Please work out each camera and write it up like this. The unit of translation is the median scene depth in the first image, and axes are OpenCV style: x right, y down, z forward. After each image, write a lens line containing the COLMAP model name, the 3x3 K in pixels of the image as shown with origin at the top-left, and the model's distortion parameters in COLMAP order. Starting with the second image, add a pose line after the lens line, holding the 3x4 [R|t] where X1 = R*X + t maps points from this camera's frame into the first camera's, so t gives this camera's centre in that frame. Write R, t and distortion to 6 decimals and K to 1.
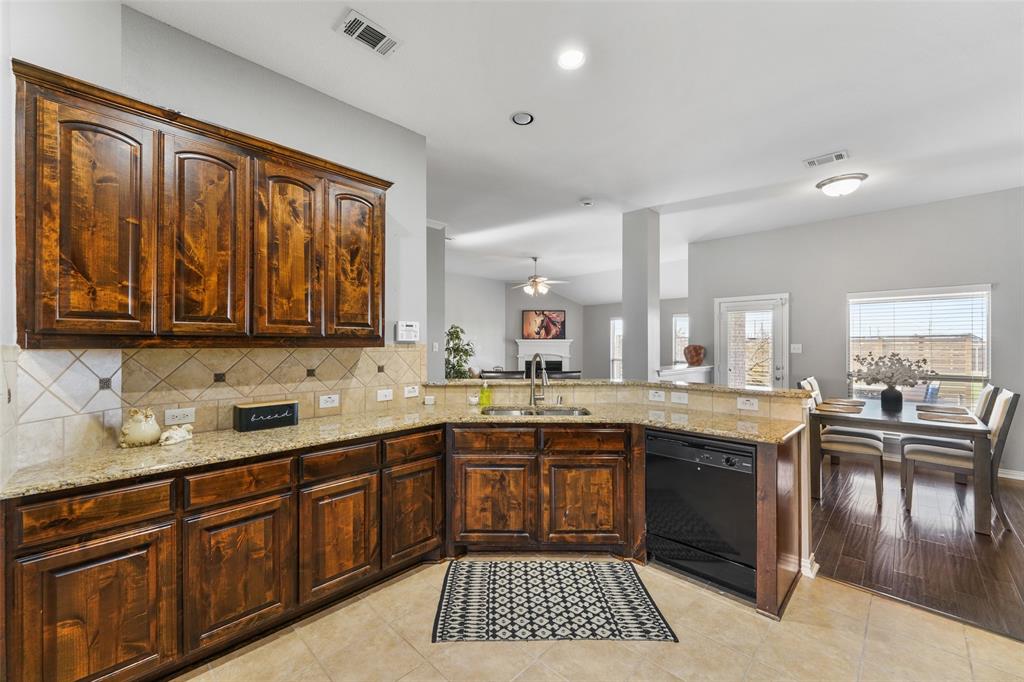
lens RADIAL K [[403.8, 0, 507.7], [0, 403.8, 343.3], [0, 0, 1]] dist [0.012449, -0.002403]
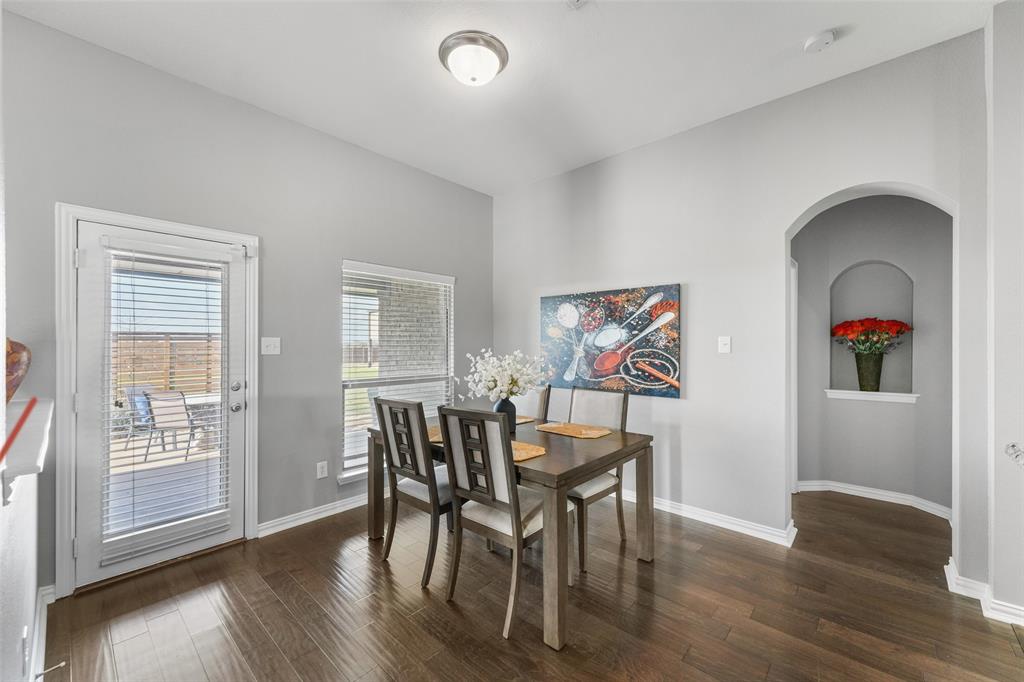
lens RADIAL K [[403.8, 0, 508.1], [0, 403.8, 343.5], [0, 0, 1]] dist [0.012449, -0.002403]
pose [[-0.032878, 0.004720, 0.999448, 0.379791], [-0.003816, 0.999981, -0.004848, 0.023703], [-0.999452, -0.003974, -0.032859, 1.556973]]
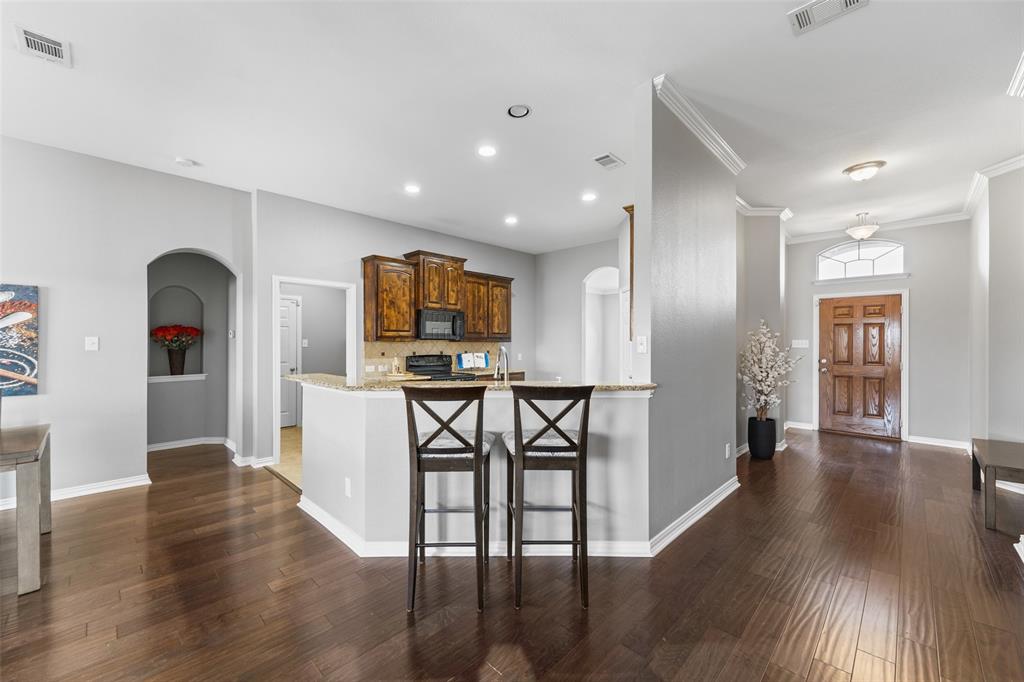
lens RADIAL K [[403.8, 0, 510.7], [0, 403.8, 341.8], [0, 0, 1]] dist [0.012449, -0.002403]
pose [[-0.999993, -0.003685, 0.000021, 0.060951], [-0.003685, 0.999980, -0.005214, 0.014535], [-0.000002, -0.005214, -0.999986, 2.324037]]
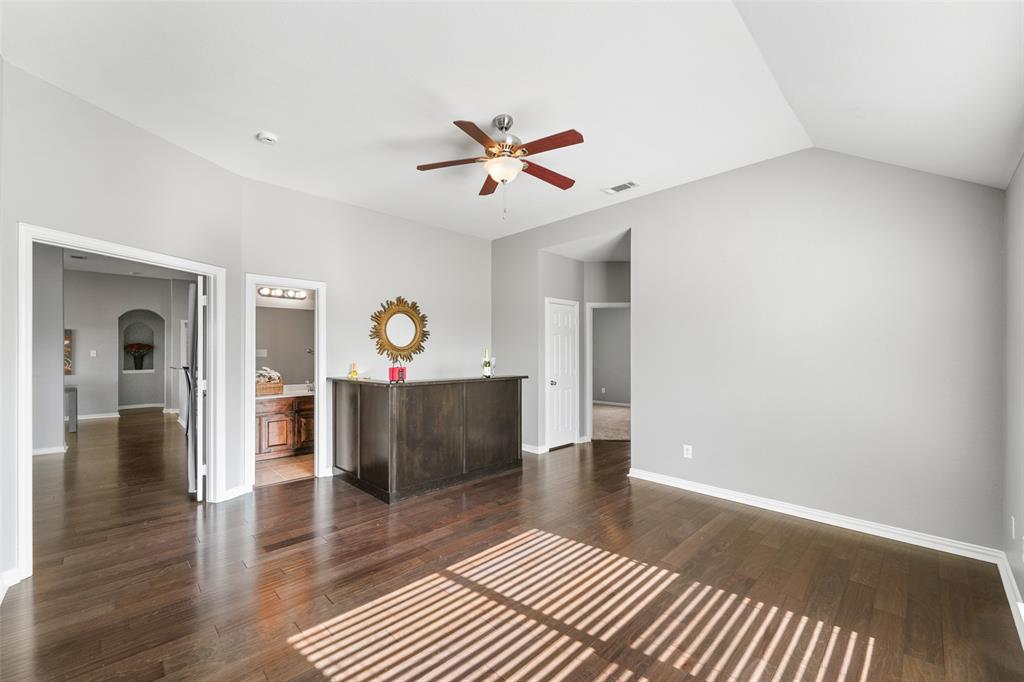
lens RADIAL K [[403.8, 0, 493.5], [0, 403.8, 352.3], [0, 0, 1]] dist [0.012449, -0.002403]
pose [[-0.999412, -0.007871, 0.033374, -1.802257], [-0.007897, 0.999969, -0.000644, -0.015396], [-0.033368, -0.000907, -0.999443, 4.073136]]
